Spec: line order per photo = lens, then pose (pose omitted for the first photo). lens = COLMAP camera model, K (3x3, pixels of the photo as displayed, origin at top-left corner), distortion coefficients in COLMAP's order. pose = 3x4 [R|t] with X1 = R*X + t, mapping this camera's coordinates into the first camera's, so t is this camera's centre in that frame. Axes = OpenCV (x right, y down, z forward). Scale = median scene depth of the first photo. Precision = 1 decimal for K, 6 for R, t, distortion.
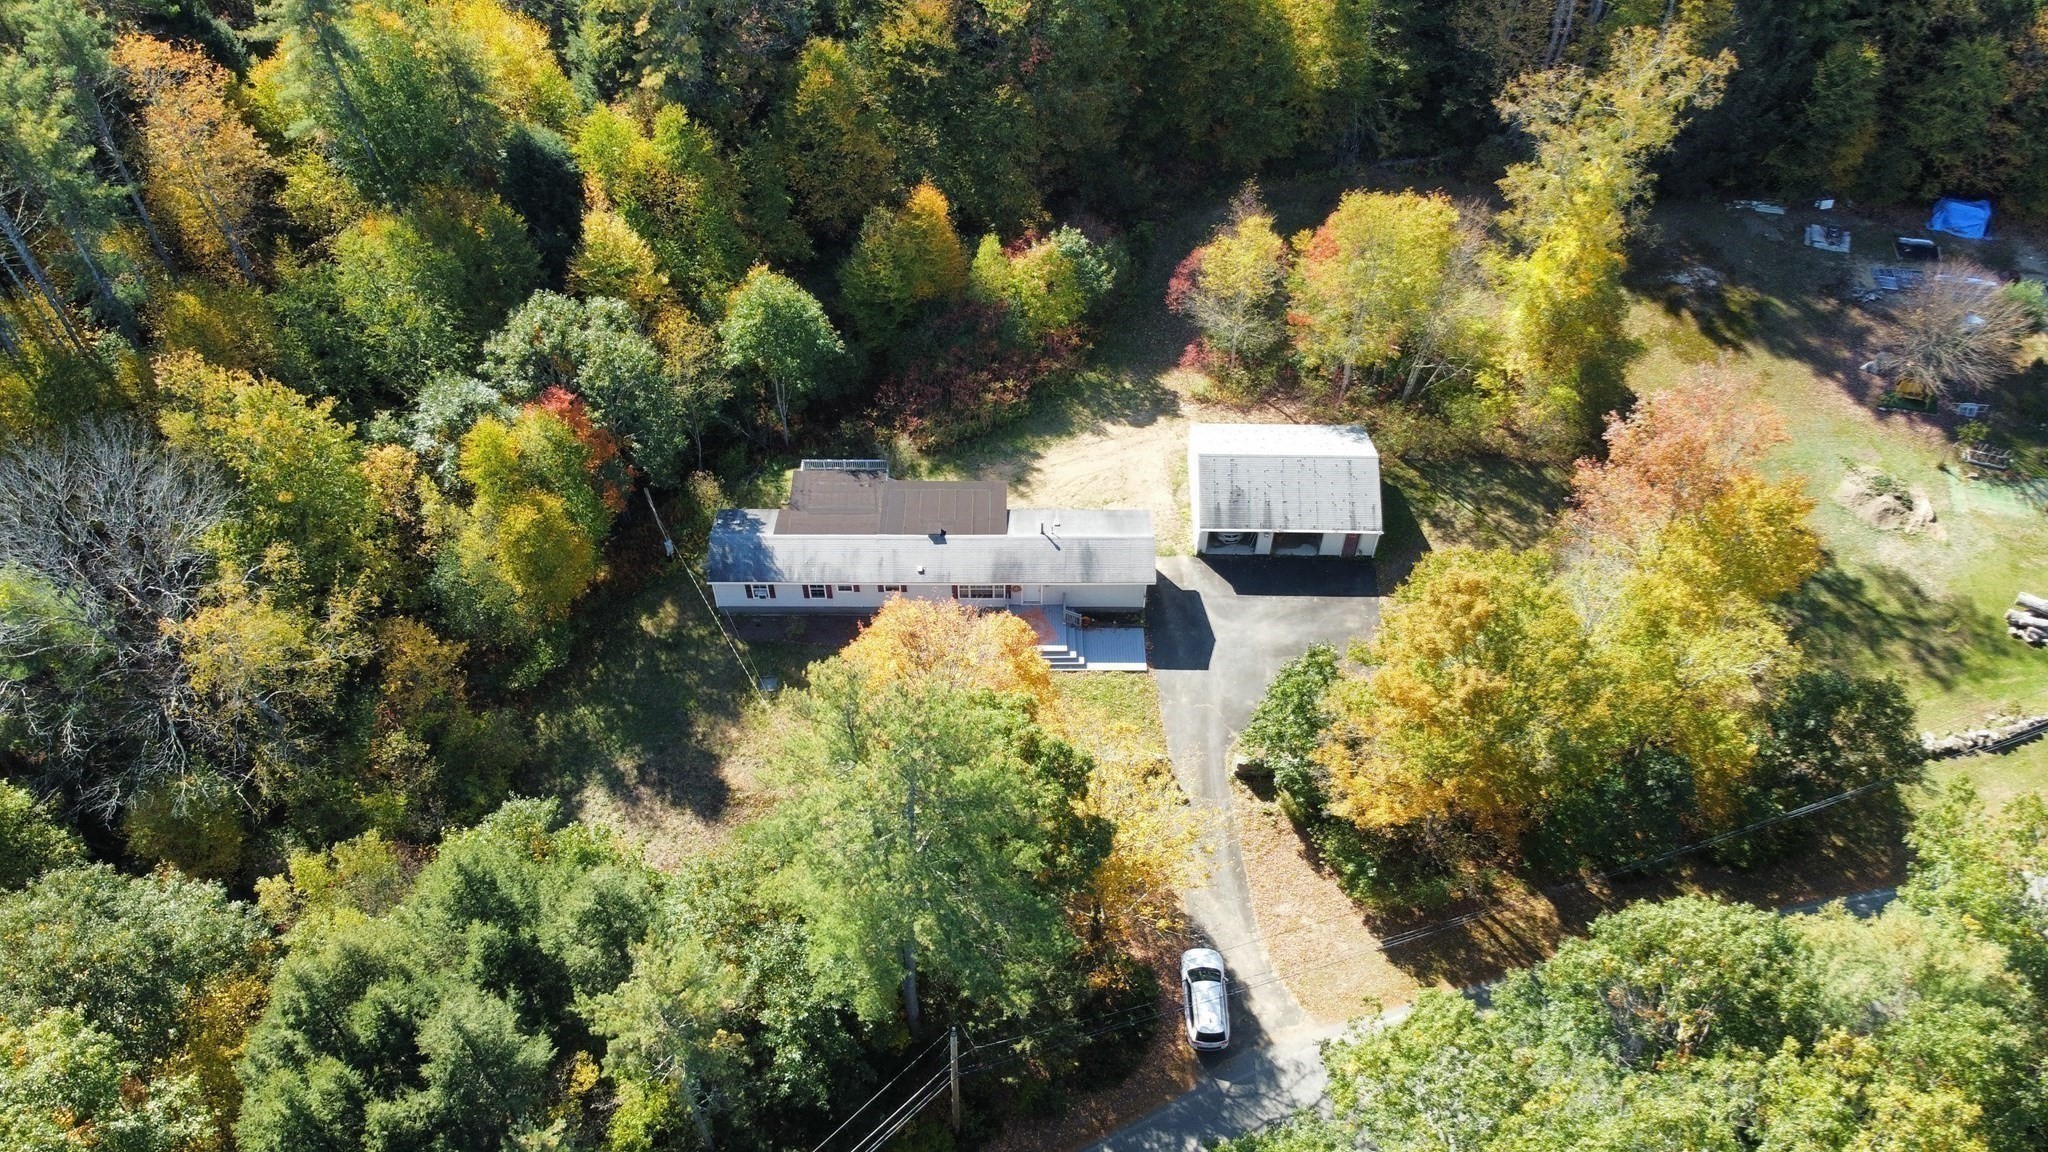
lens RADIAL K [[1543.3, 0, 1024.0], [0, 1543.3, 576.0], [0, 0, 1]] dist [-0.000392, -0.010629]
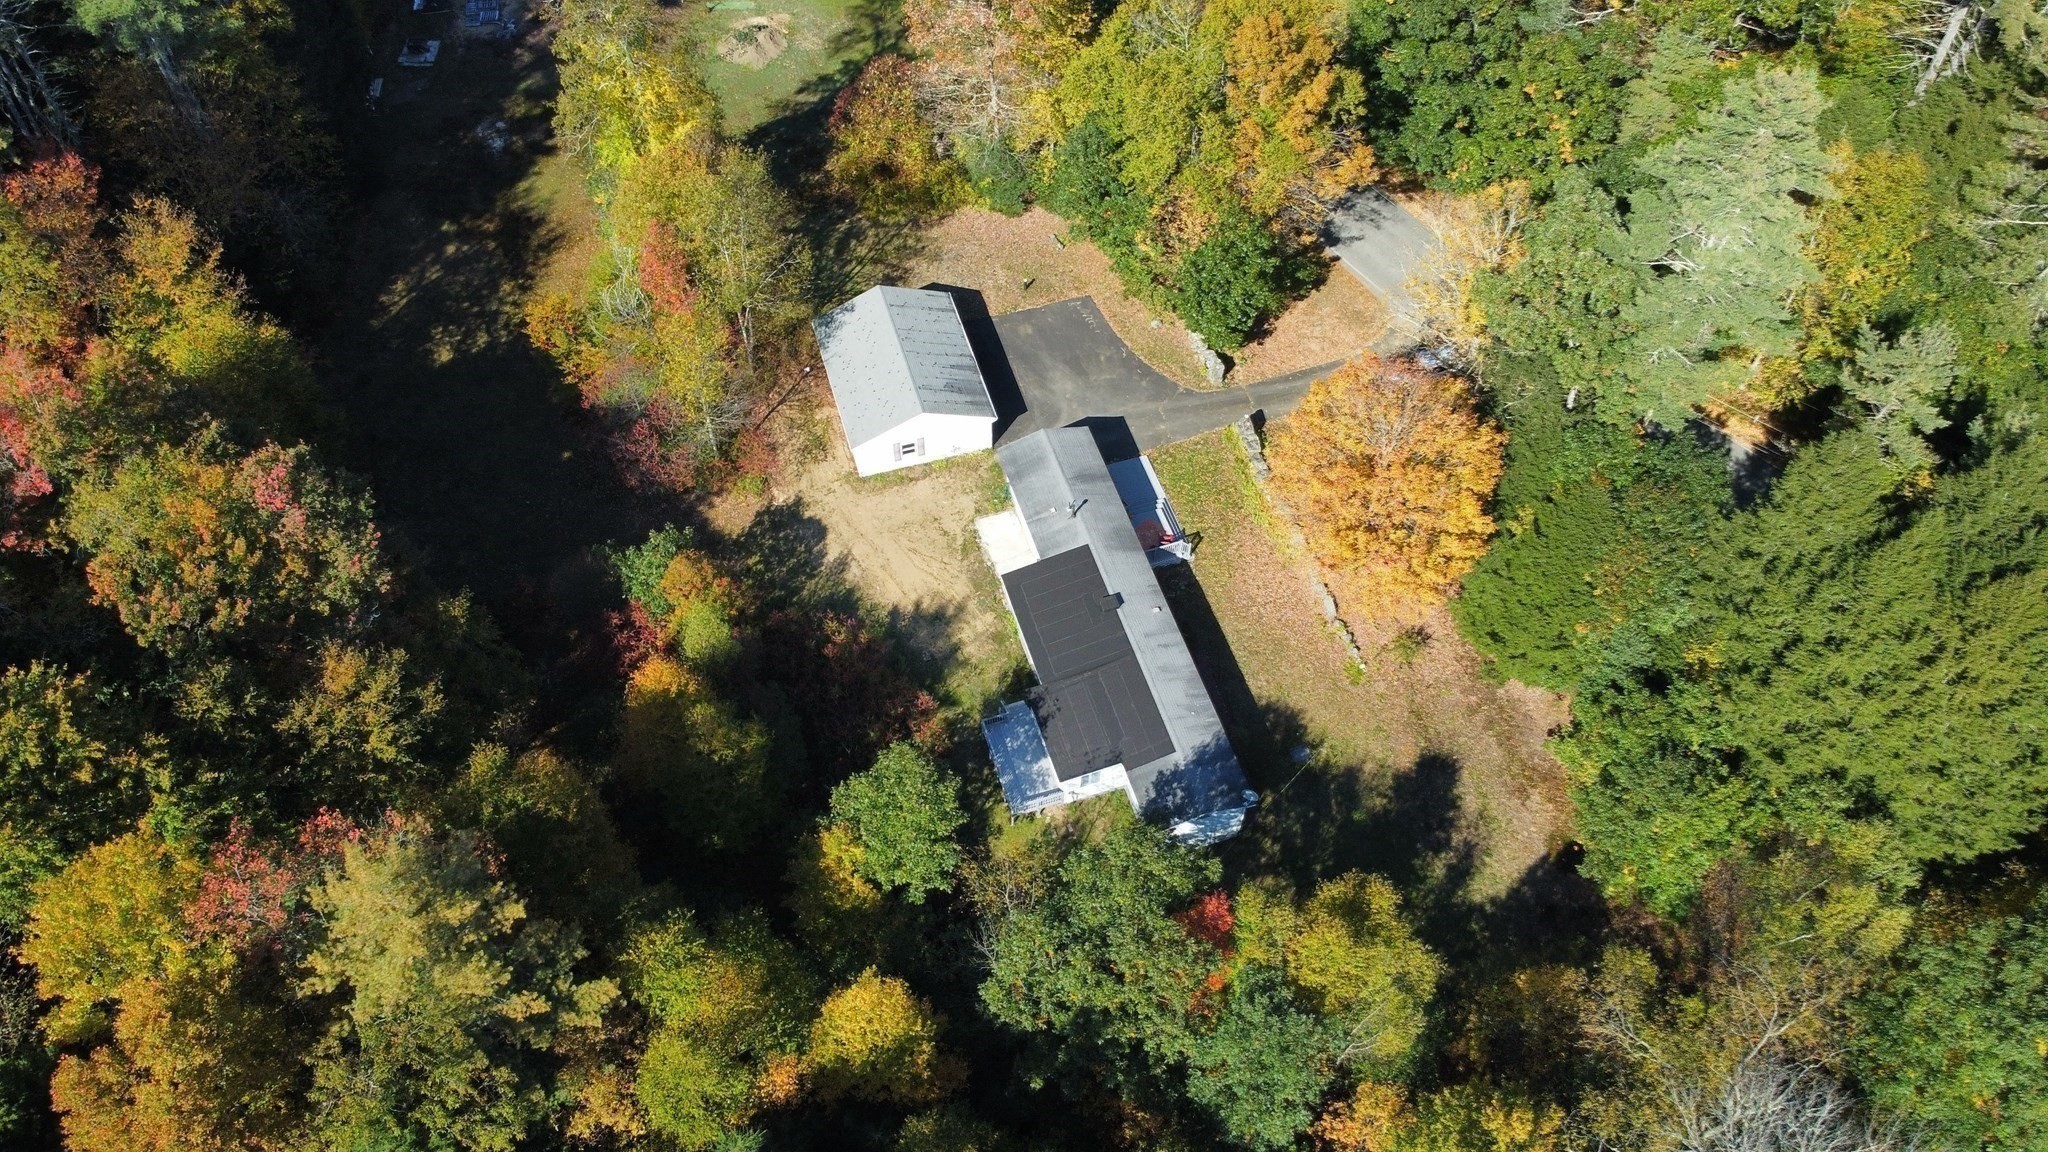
lens RADIAL K [[1543.3, 0, 1024.0], [0, 1543.3, 576.0], [0, 0, 1]] dist [-0.000392, -0.010629]
pose [[-0.304333, -0.783070, 0.542386, -0.513138], [0.732900, 0.171226, 0.658437, -0.656401], [-0.608473, 0.597899, 0.521803, 0.530244]]
